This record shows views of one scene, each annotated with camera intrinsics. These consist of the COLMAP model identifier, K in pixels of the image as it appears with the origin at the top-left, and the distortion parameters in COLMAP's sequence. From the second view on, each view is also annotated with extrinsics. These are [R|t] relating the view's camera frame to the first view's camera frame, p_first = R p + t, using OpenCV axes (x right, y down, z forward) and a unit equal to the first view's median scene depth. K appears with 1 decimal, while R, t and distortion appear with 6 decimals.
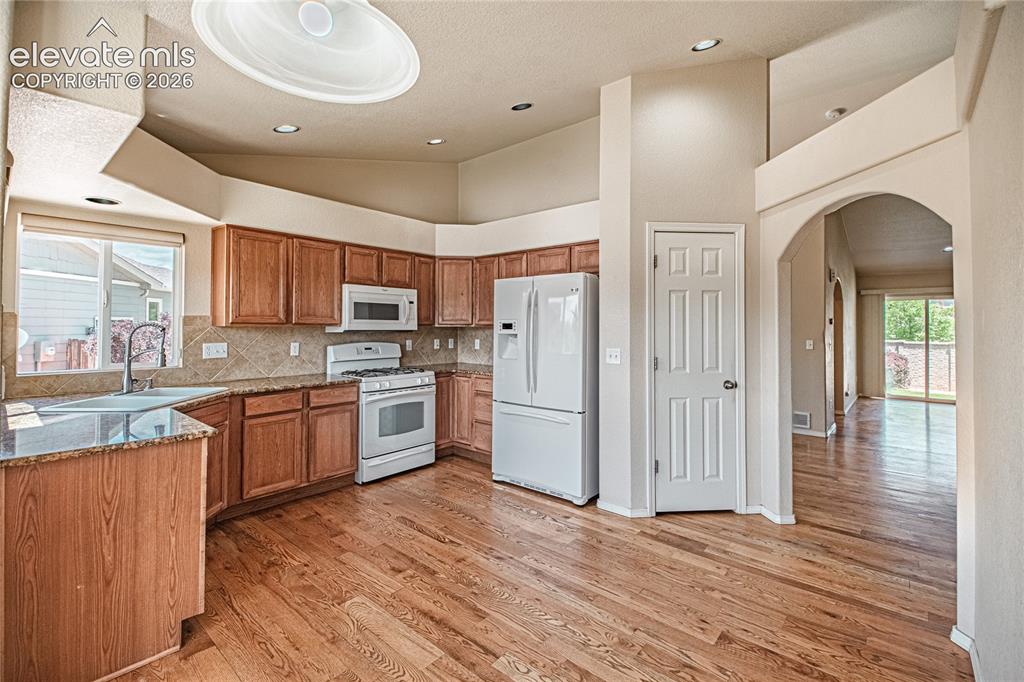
lens RADIAL K [[459.4, 0, 508.3], [0, 459.4, 326.3], [0, 0, 1]] dist [0.033665, -0.020725]
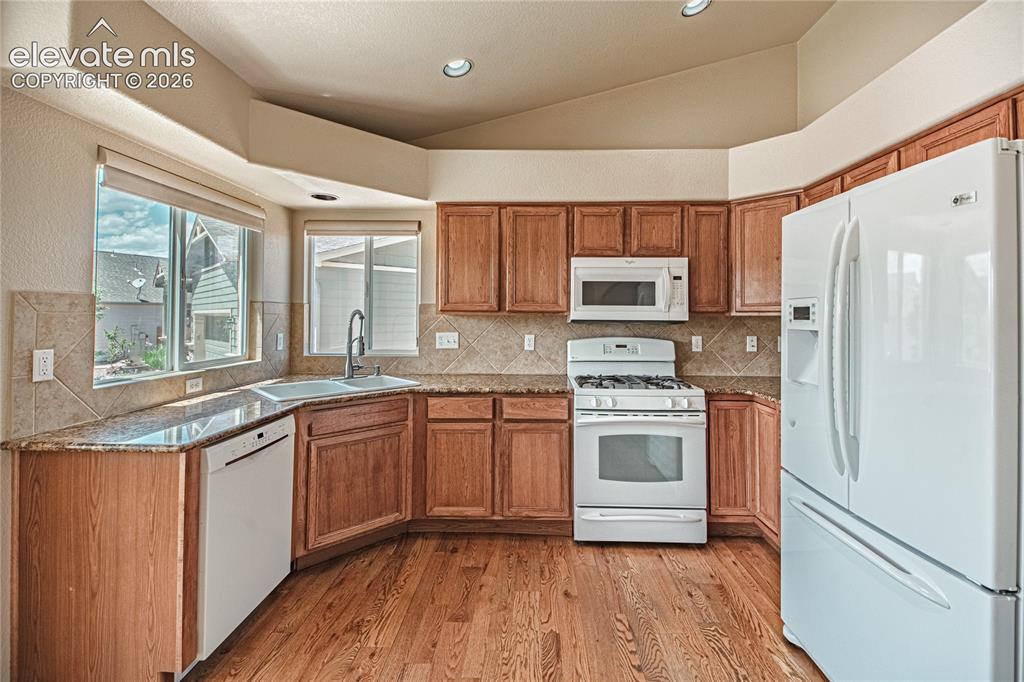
lens RADIAL K [[459.6, 0, 521.4], [0, 459.6, 308.6], [0, 0, 1]] dist [0.030465, -0.018256]
pose [[0.637767, -0.013372, -0.770114, 0.175483], [-0.001644, 0.999823, -0.018722, 0.004521], [0.770228, 0.013207, 0.637632, 0.497497]]
